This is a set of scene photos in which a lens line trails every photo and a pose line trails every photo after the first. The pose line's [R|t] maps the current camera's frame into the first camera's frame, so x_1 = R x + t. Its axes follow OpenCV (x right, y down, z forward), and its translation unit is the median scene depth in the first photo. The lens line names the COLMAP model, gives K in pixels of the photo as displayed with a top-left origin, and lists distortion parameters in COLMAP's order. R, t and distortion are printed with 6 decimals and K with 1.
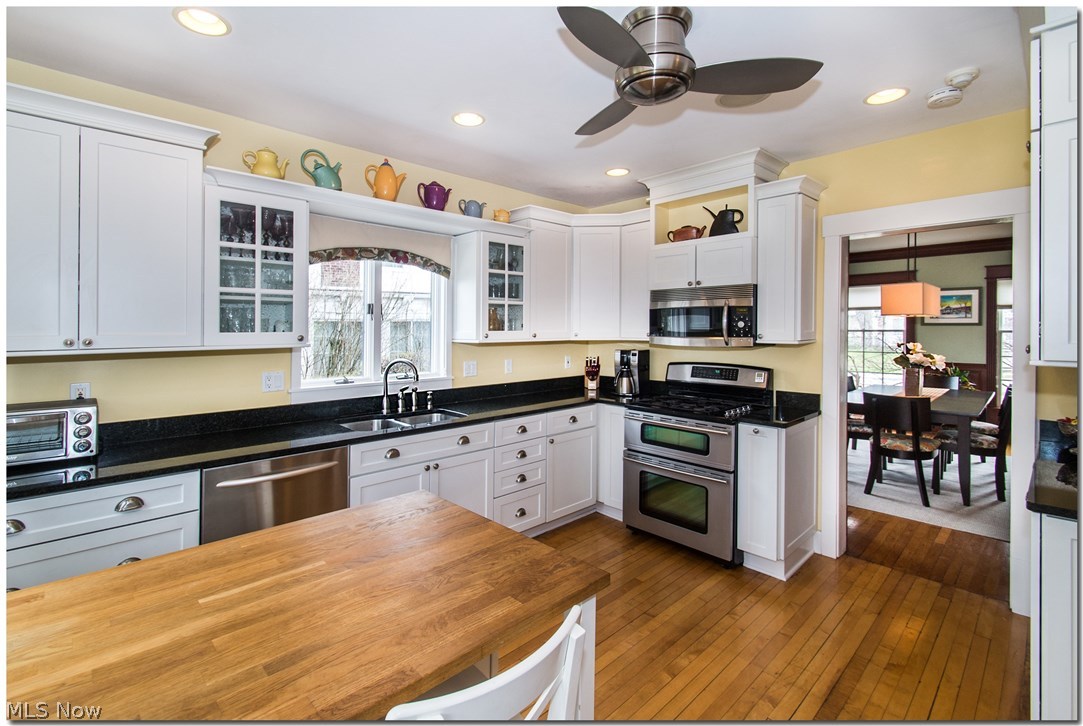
lens RADIAL K [[481.8, 0, 499.1], [0, 481.8, 324.2], [0, 0, 1]] dist [-0.000048, -0.001121]
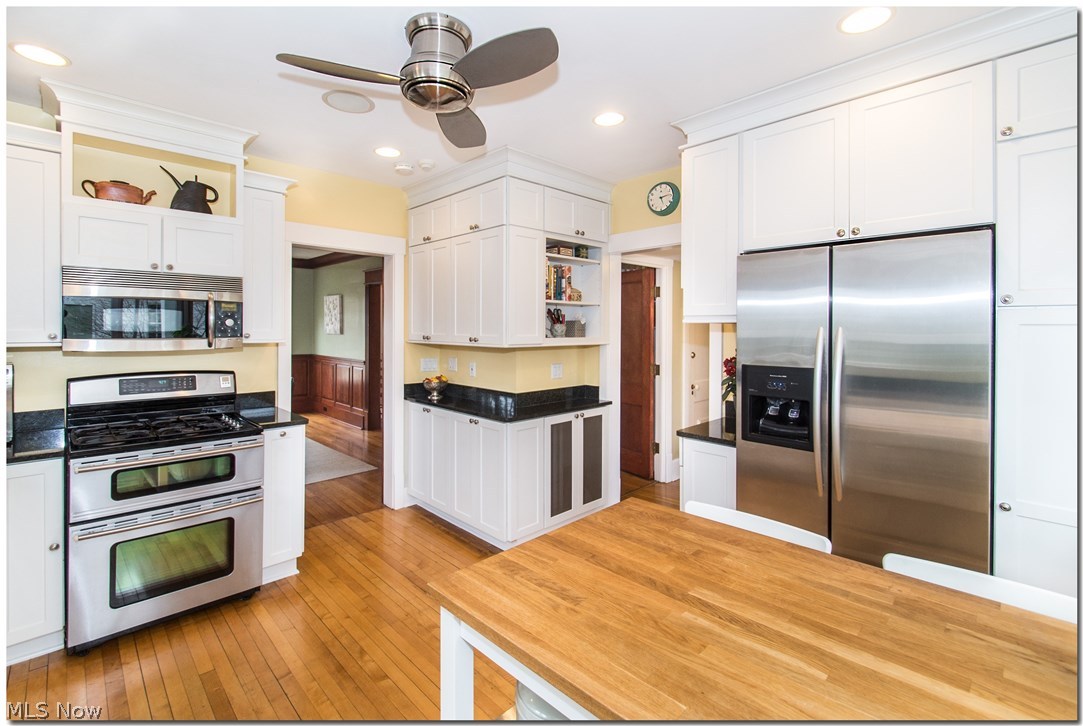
lens RADIAL K [[481.8, 0, 568.7], [0, 481.8, 331.1], [0, 0, 1]] dist [-0.000048, -0.001121]
pose [[-0.079633, -0.008495, 0.996788, -0.413640], [-0.012506, 0.999894, 0.007522, 0.001657], [-0.996746, -0.011867, -0.079731, 0.449416]]
